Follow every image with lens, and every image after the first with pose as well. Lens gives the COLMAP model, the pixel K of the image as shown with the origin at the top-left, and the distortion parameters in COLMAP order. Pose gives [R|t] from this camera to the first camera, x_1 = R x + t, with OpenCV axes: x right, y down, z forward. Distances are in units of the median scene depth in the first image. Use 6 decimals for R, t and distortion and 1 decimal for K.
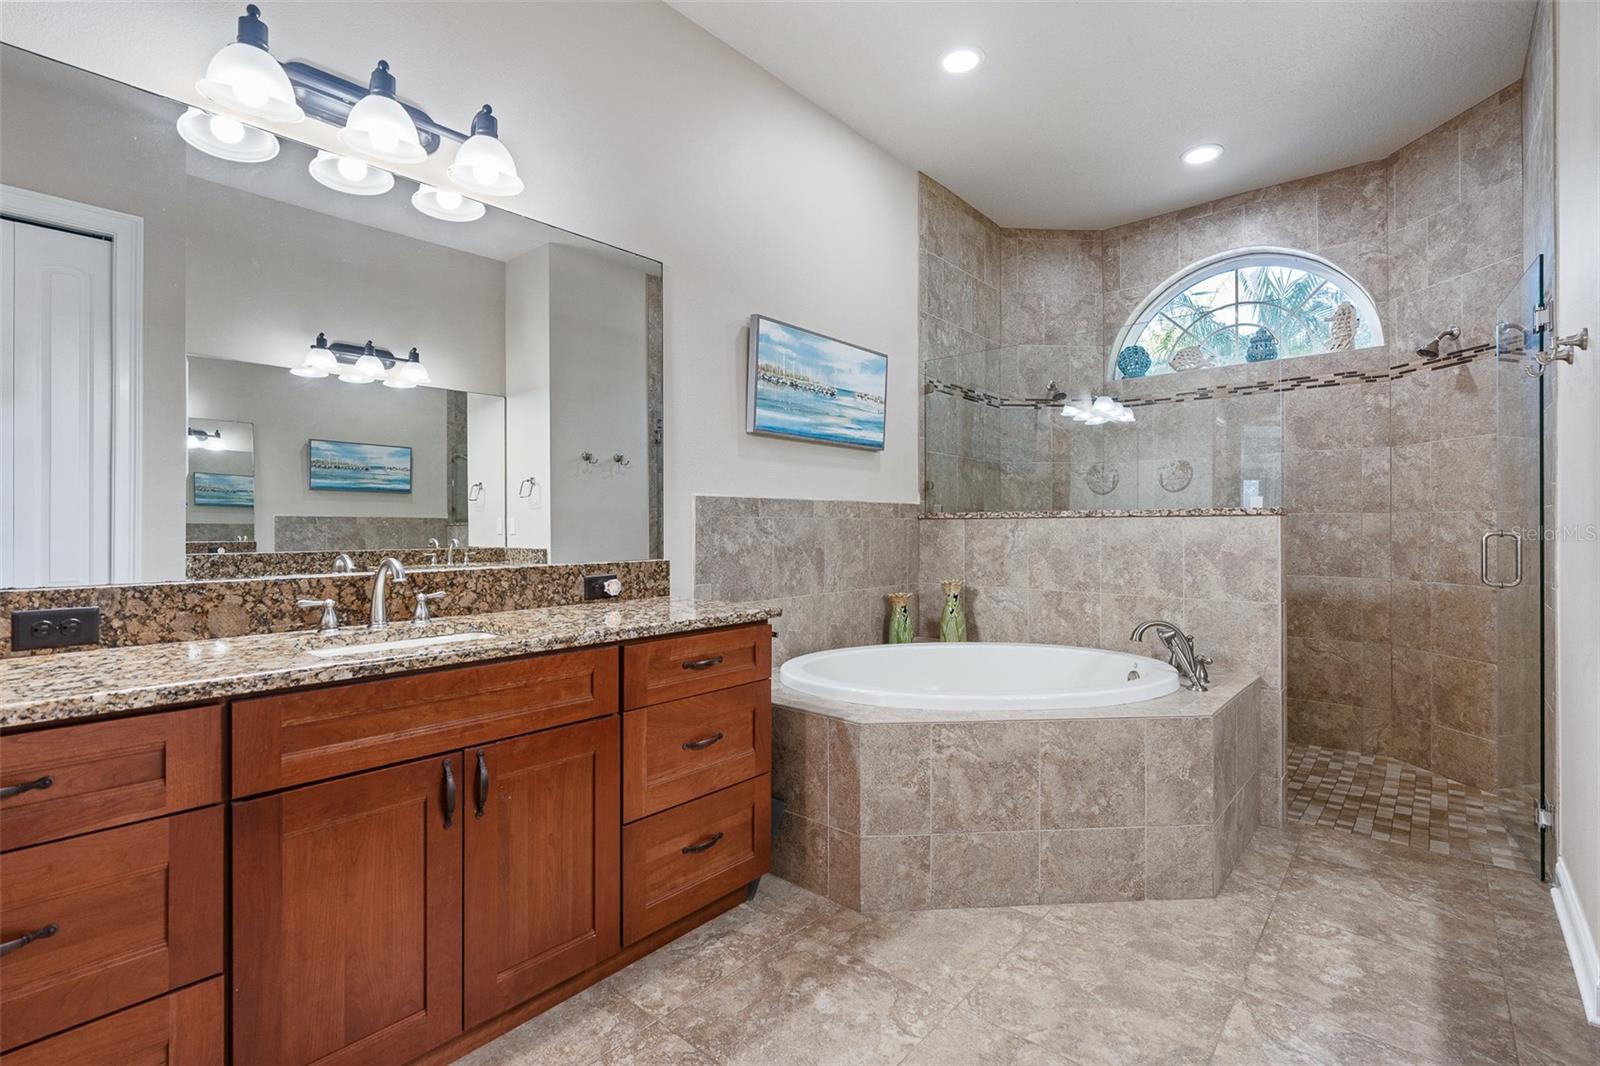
lens RADIAL K [[724.1, 0, 795.4], [0, 724.1, 526.9], [0, 0, 1]] dist [-0.006816, 0.003495]
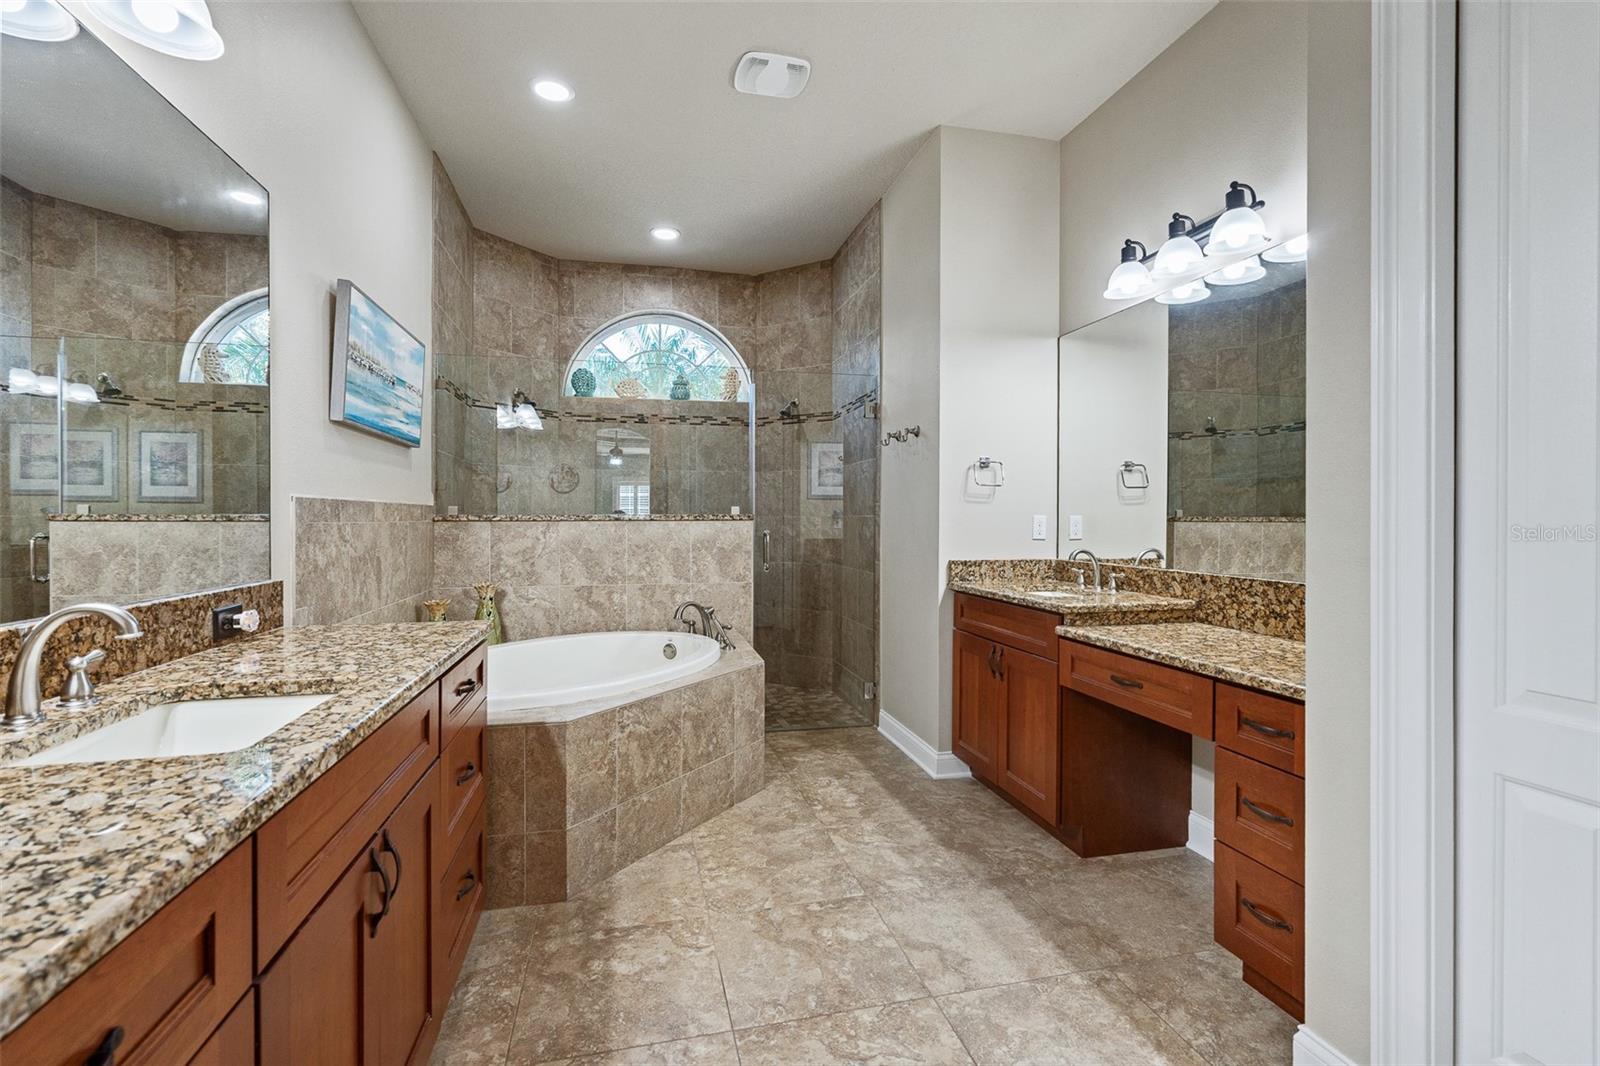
lens RADIAL K [[724.1, 0, 798.7], [0, 724.1, 525.8], [0, 0, 1]] dist [-0.006816, 0.003495]
pose [[0.580668, -0.007908, 0.814102, -0.425008], [0.001527, 0.999962, 0.008624, -0.016099], [-0.814139, -0.003765, 0.580657, 0.087155]]
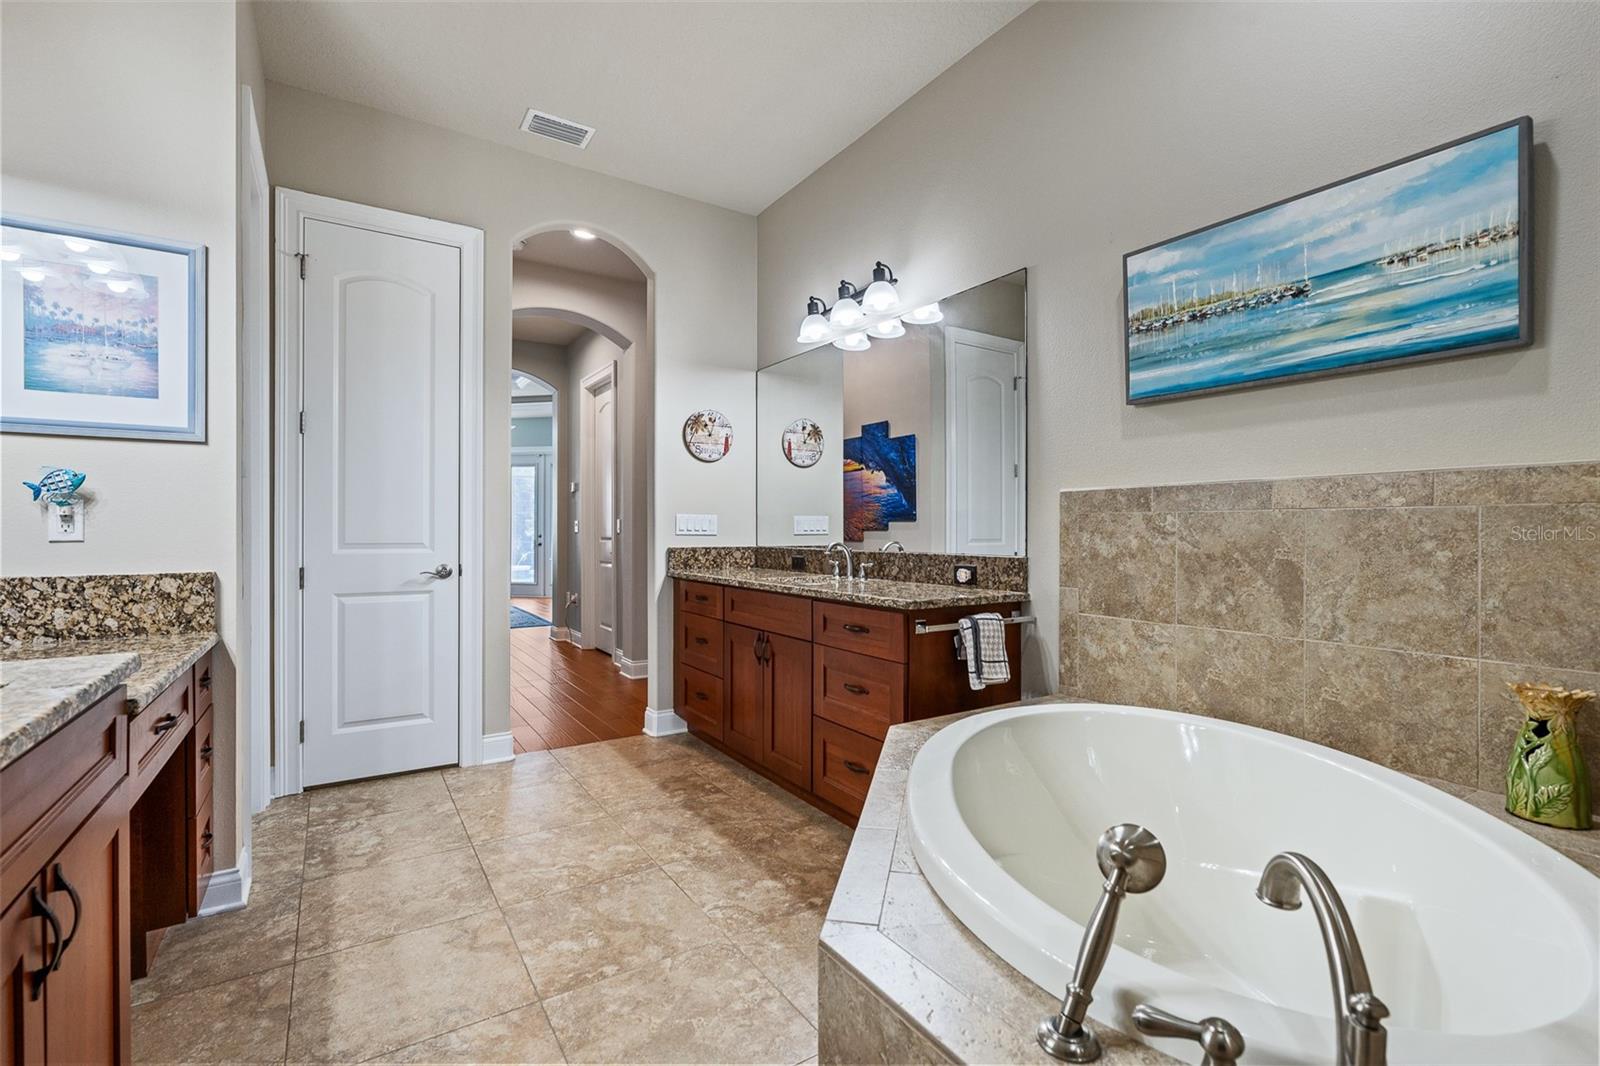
lens RADIAL K [[724.1, 0, 810.7], [0, 724.1, 533.4], [0, 0, 1]] dist [-0.006816, 0.003495]
pose [[-0.266761, 0.007177, -0.963736, 0.784339], [-0.001163, 0.999969, 0.007769, 0.003583], [0.963762, 0.003193, -0.266745, 0.866053]]
